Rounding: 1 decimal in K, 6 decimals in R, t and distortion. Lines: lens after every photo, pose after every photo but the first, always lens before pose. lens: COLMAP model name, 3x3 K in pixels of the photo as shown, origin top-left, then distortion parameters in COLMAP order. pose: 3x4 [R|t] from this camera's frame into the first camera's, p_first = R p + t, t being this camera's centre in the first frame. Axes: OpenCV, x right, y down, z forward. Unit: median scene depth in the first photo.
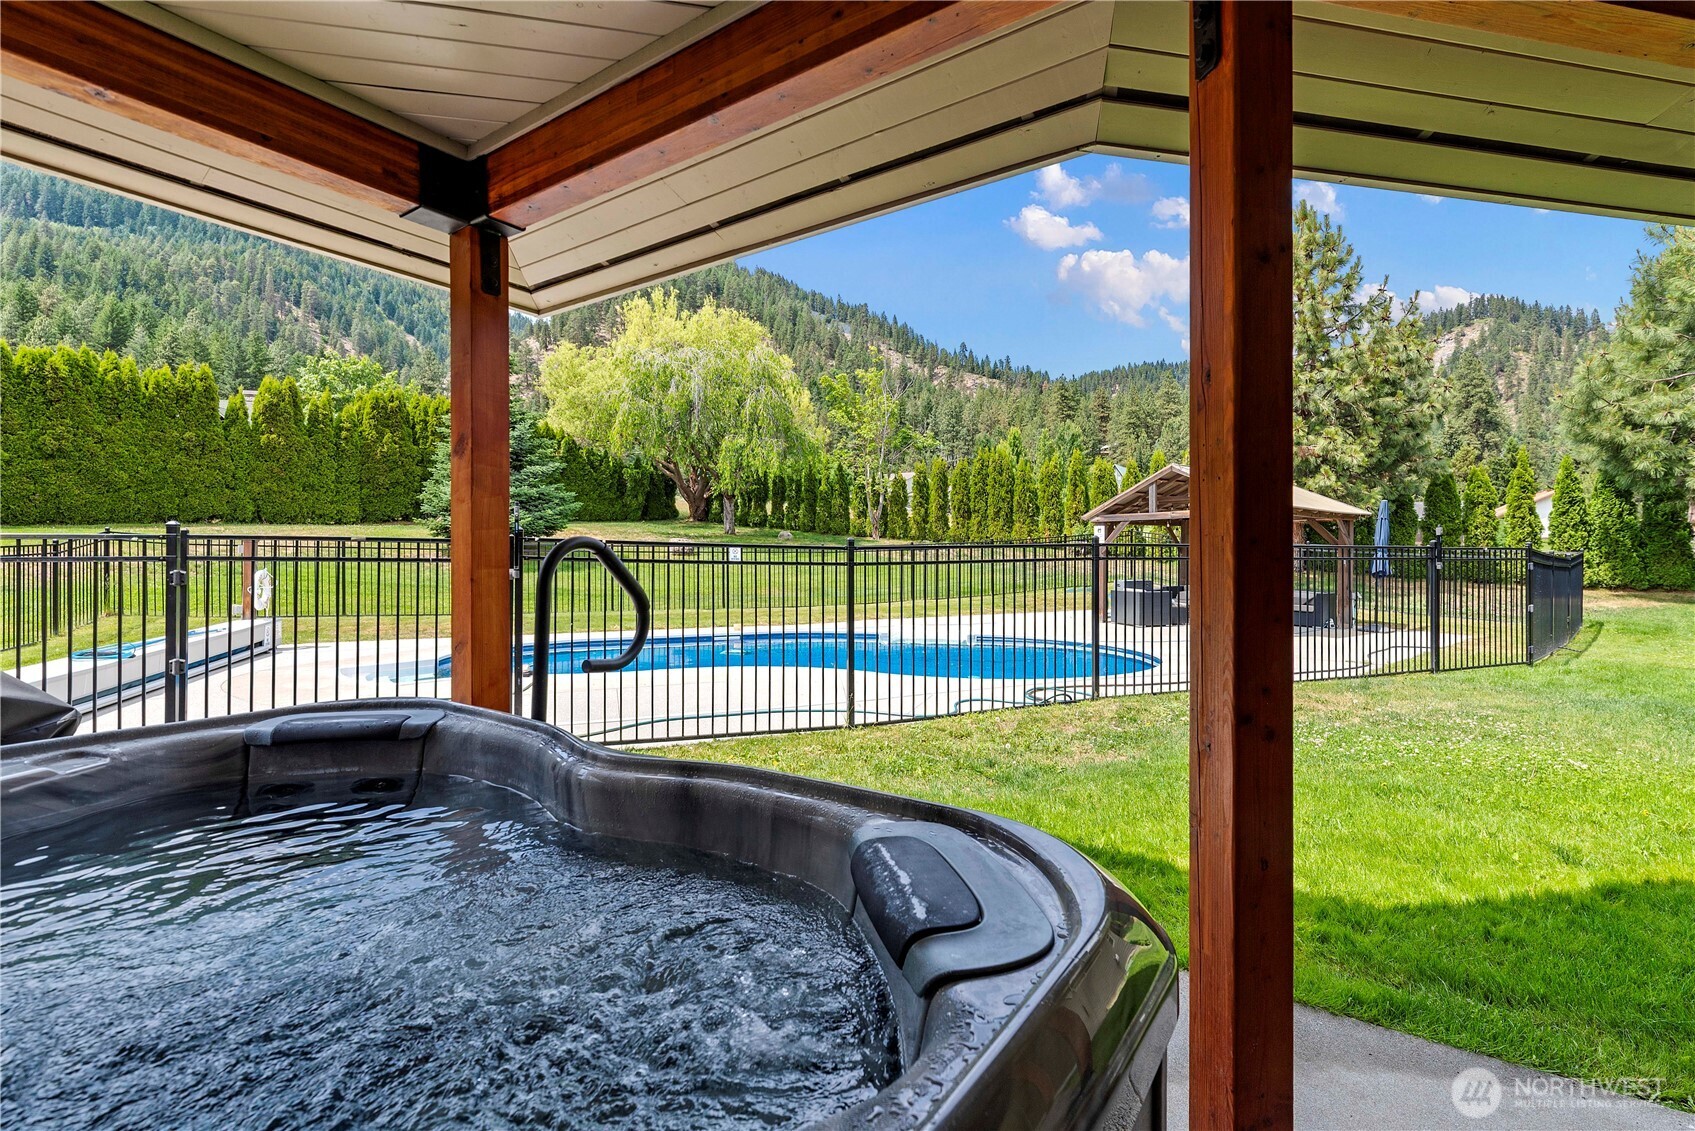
lens RADIAL K [[765.8, 0, 847.5], [0, 765.8, 565.5], [0, 0, 1]] dist [0.002392, -0.000367]
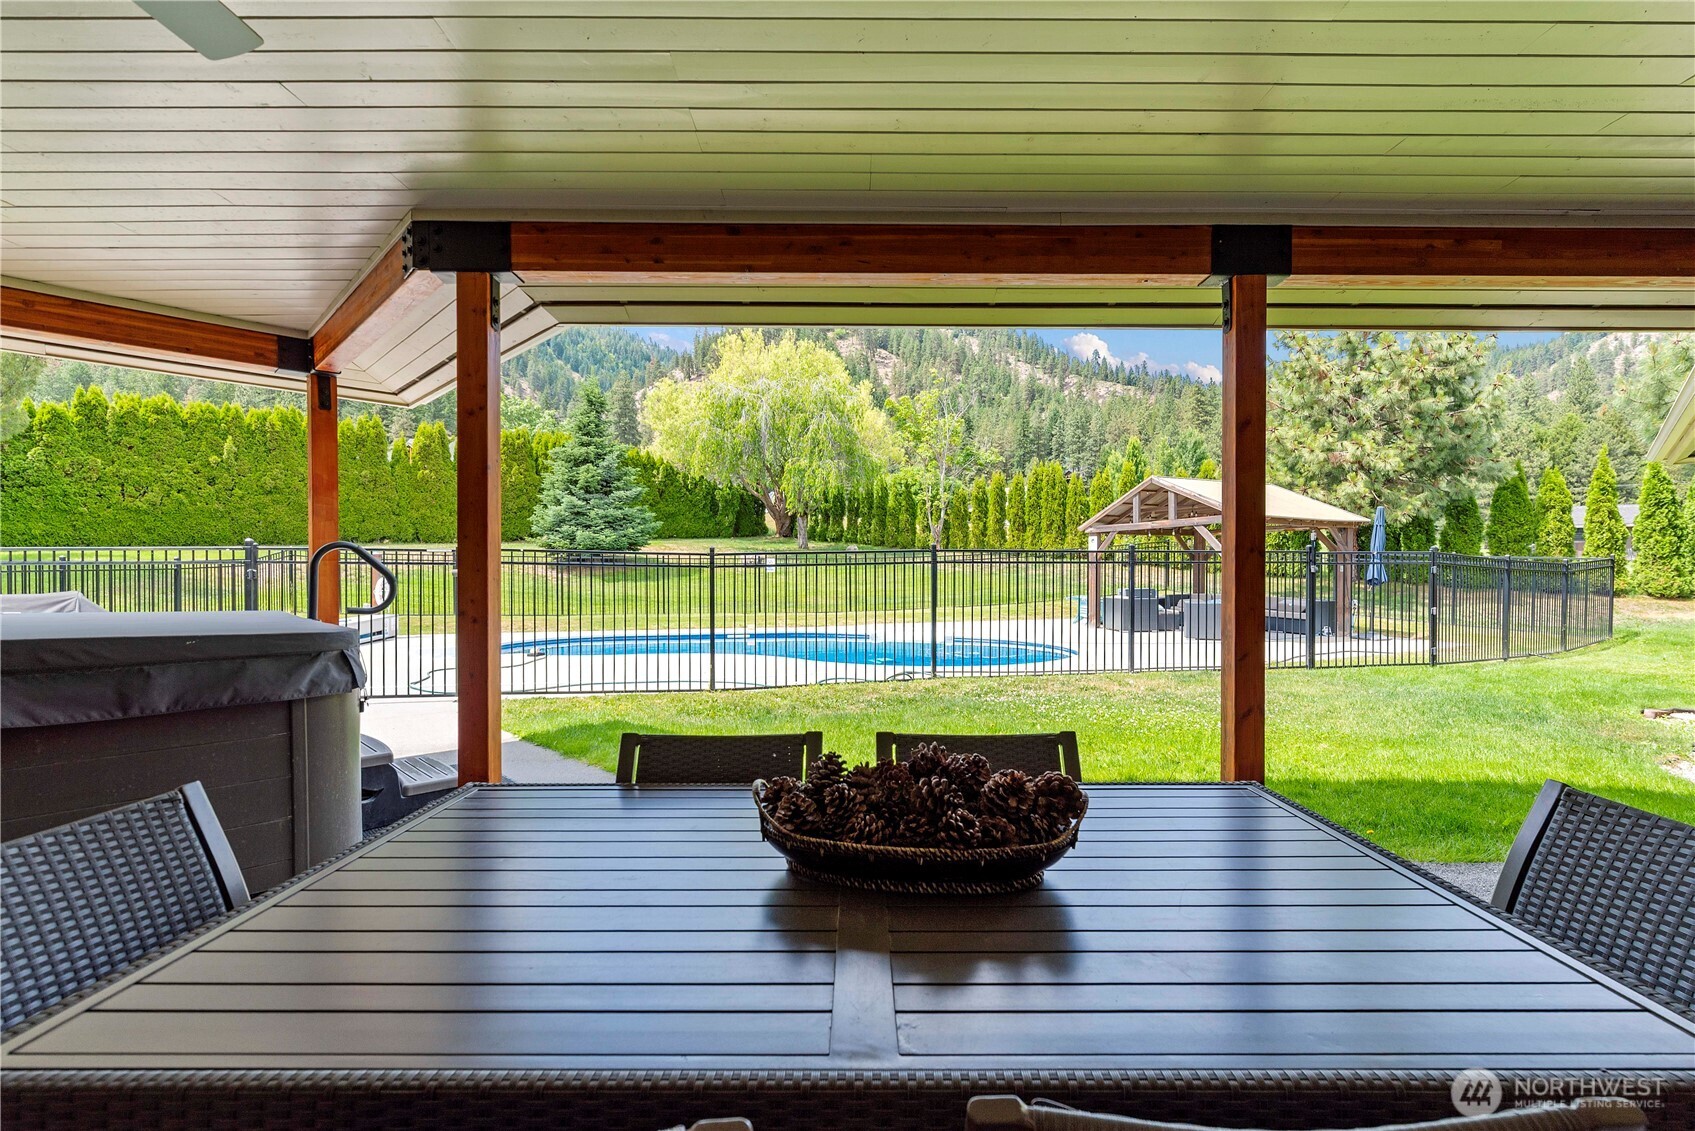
lens RADIAL K [[764.8, 0, 841.3], [0, 764.8, 589.4], [0, 0, 1]] dist [0.001869, 0.000452]
pose [[0.980699, 0.001461, -0.195518, 0.121153], [0.000584, 0.999946, 0.010404, 0.006258], [0.195523, -0.010317, 0.980645, -0.060843]]
